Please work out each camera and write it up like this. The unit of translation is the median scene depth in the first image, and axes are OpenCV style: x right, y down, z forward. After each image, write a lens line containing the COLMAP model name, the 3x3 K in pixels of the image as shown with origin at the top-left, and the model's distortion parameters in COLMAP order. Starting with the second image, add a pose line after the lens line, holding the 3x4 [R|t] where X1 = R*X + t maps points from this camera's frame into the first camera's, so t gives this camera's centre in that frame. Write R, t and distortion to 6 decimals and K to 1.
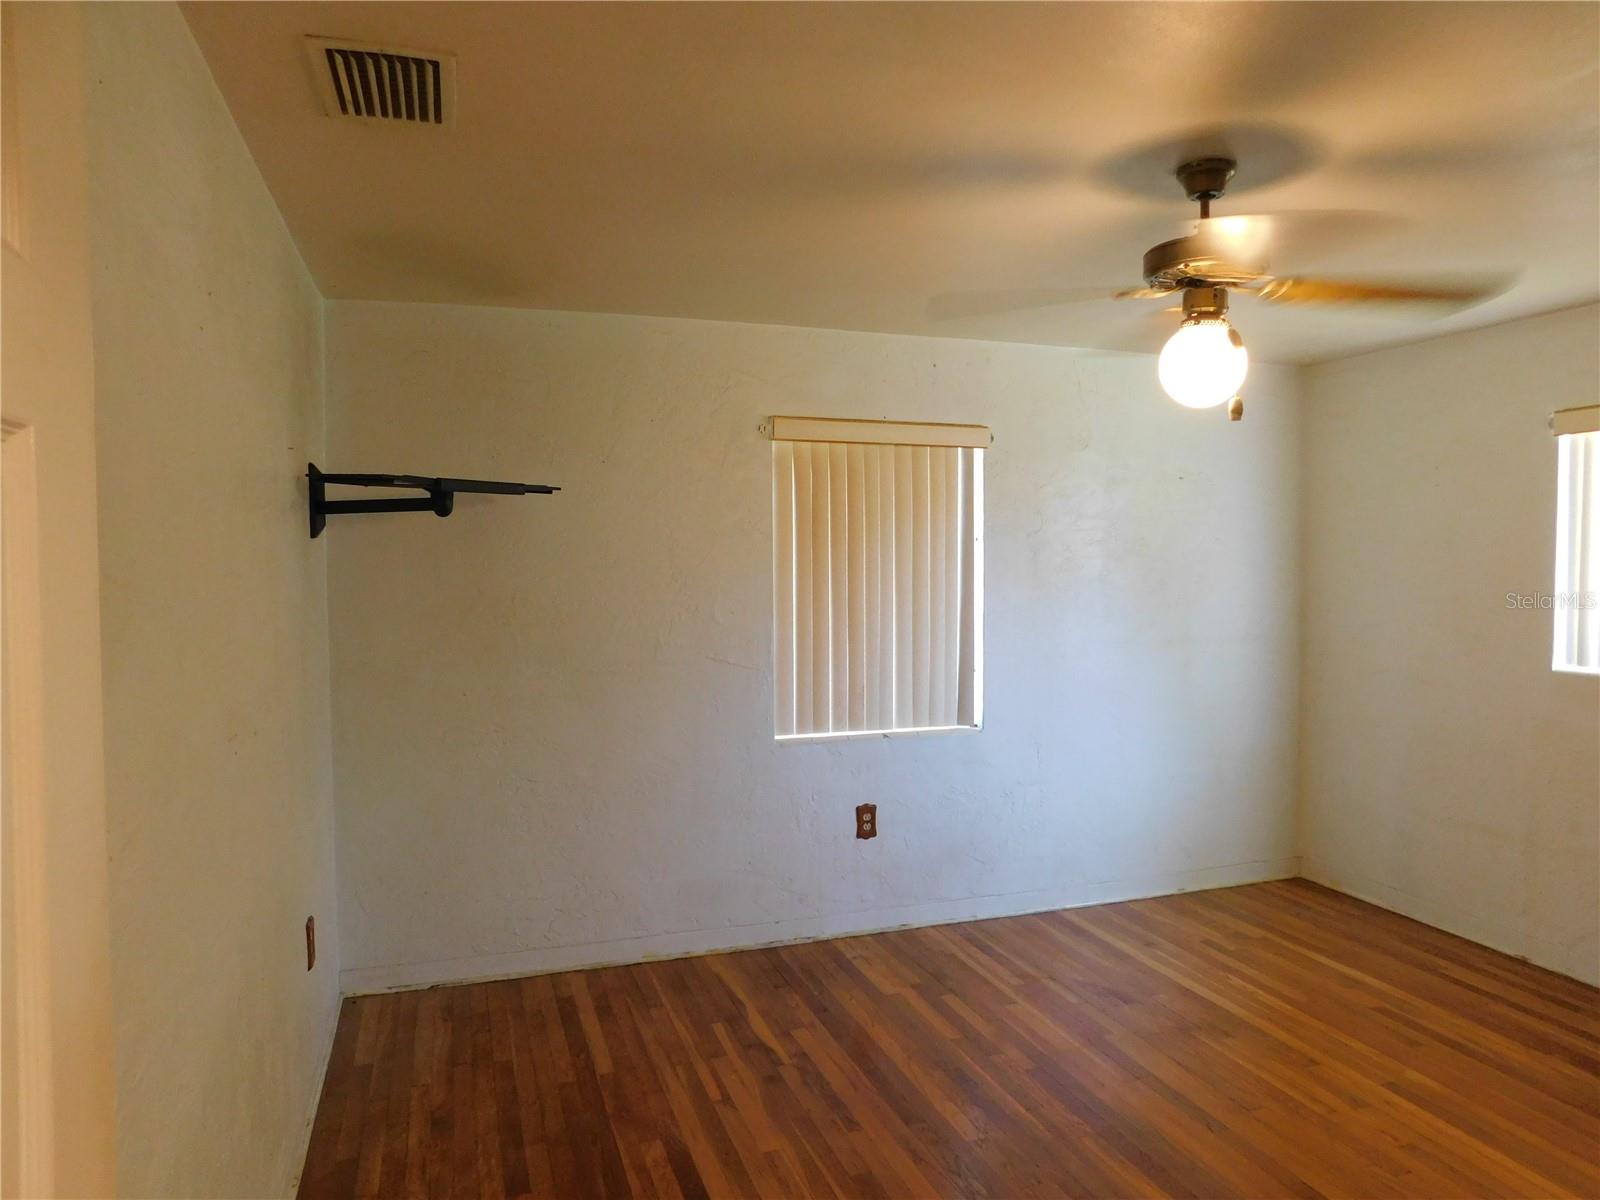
lens RADIAL K [[1066.0, 0, 795.5], [0, 1066.0, 596.5], [0, 0, 1]] dist [-0.069042, 0.058692]
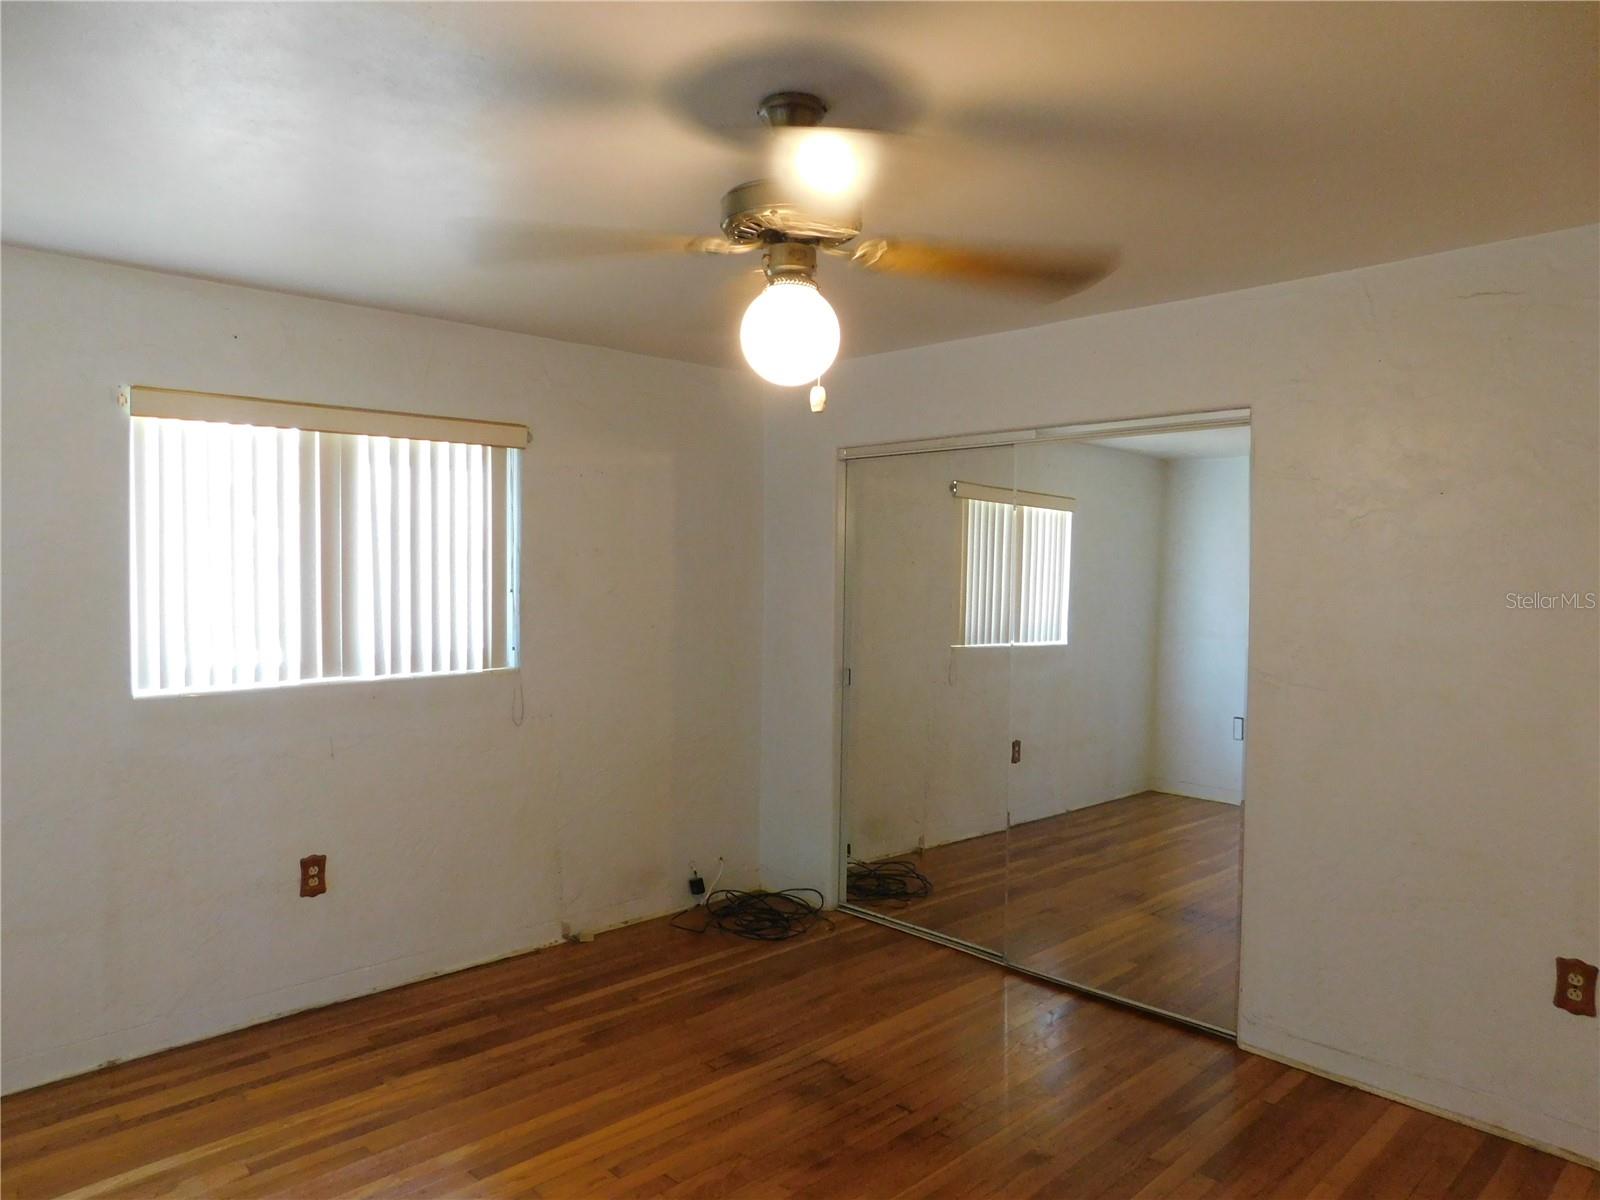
lens RADIAL K [[1066.0, 0, 795.5], [0, 1066.0, 596.5], [0, 0, 1]] dist [-0.069042, 0.058692]
pose [[-0.440928, -0.029154, 0.897069, -0.263729], [0.022022, 0.998820, 0.043285, -0.036799], [-0.897272, 0.038841, -0.439766, 0.943505]]
